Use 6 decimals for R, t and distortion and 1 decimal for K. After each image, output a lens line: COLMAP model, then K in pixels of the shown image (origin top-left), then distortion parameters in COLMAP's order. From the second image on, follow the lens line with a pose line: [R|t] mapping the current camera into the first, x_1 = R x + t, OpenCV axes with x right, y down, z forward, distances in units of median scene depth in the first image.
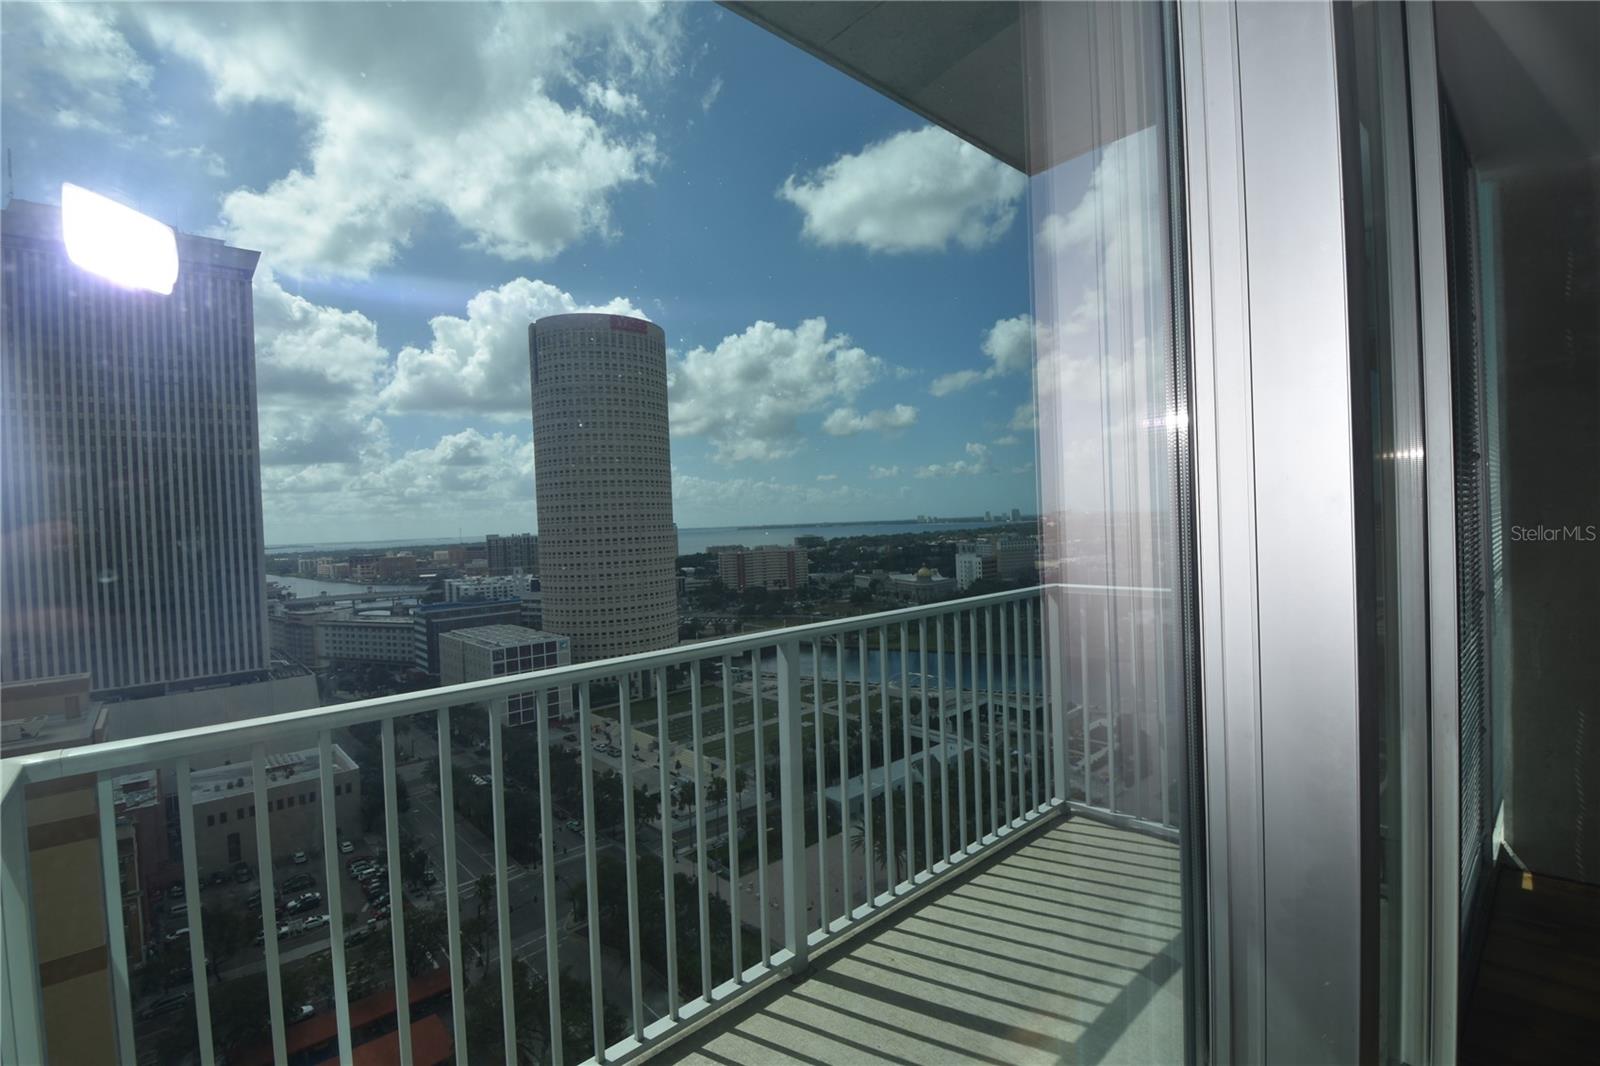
lens RADIAL K [[701.4, 0, 813.0], [0, 701.4, 531.9], [0, 0, 1]] dist [-0.000611, -0.013409]
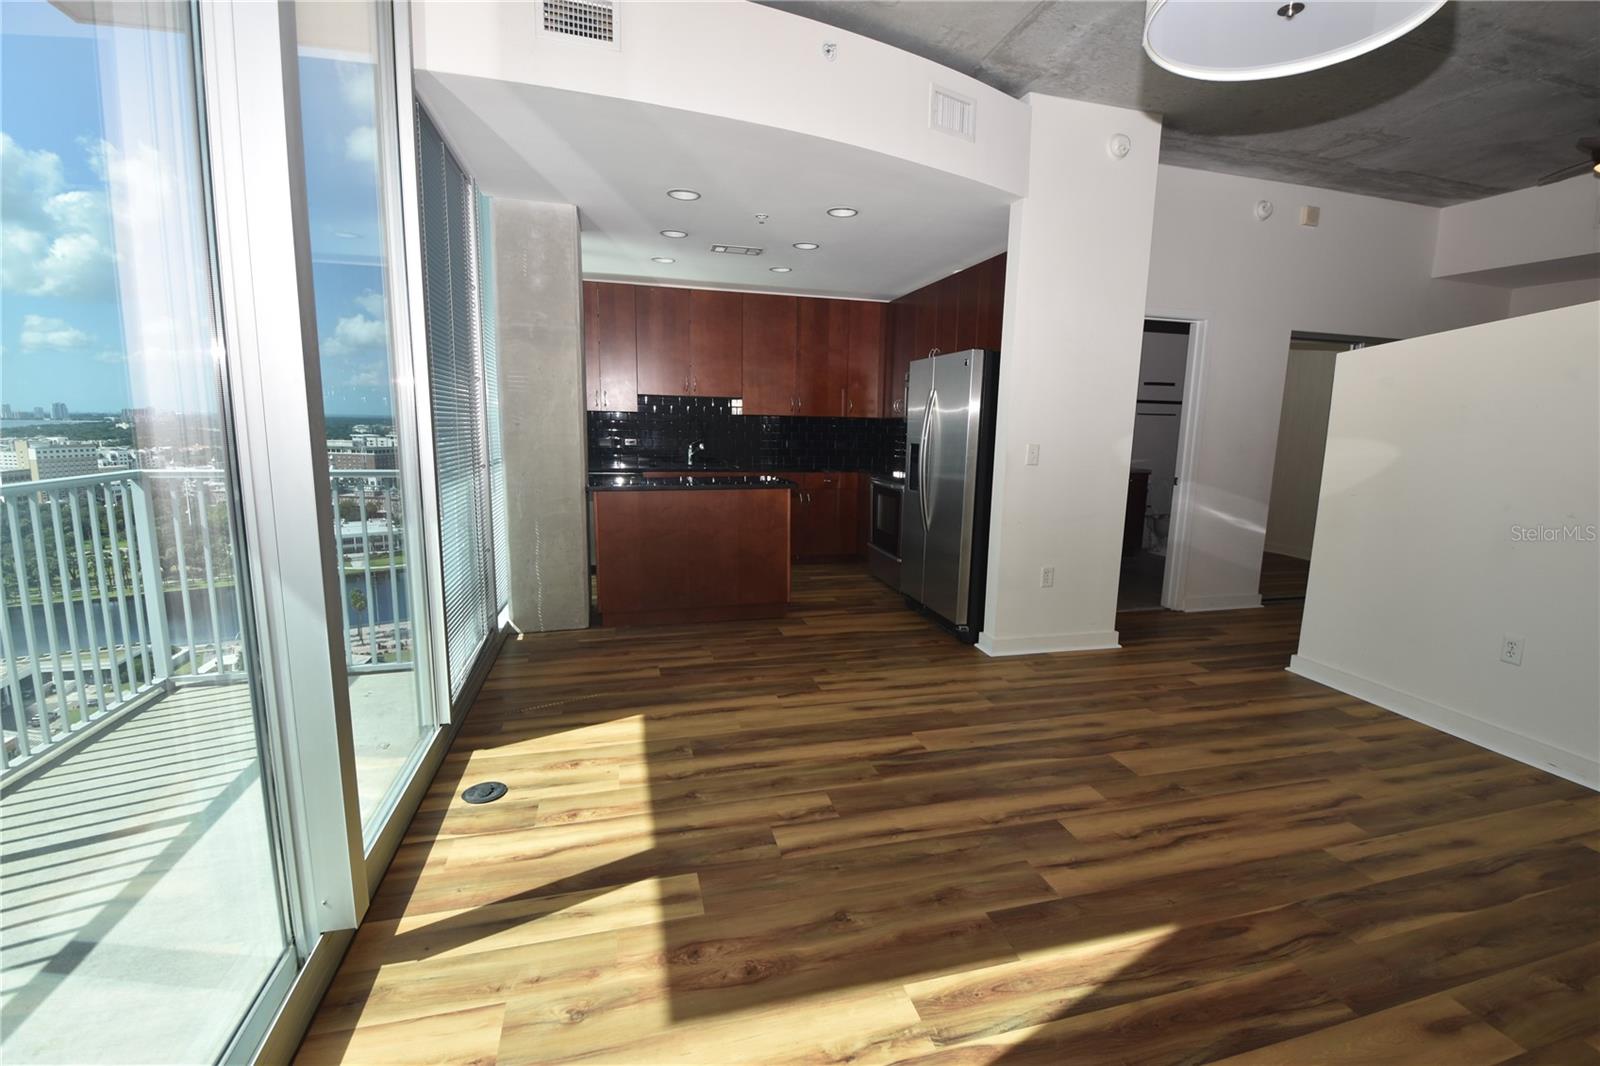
lens RADIAL K [[701.4, 0, 813.0], [0, 701.4, 531.9], [0, 0, 1]] dist [-0.000611, -0.013409]
pose [[0.446511, -0.089995, 0.890241, -0.127510], [-0.024218, 0.993349, 0.112566, 0.020426], [-0.894450, -0.071822, 0.441362, -0.343811]]
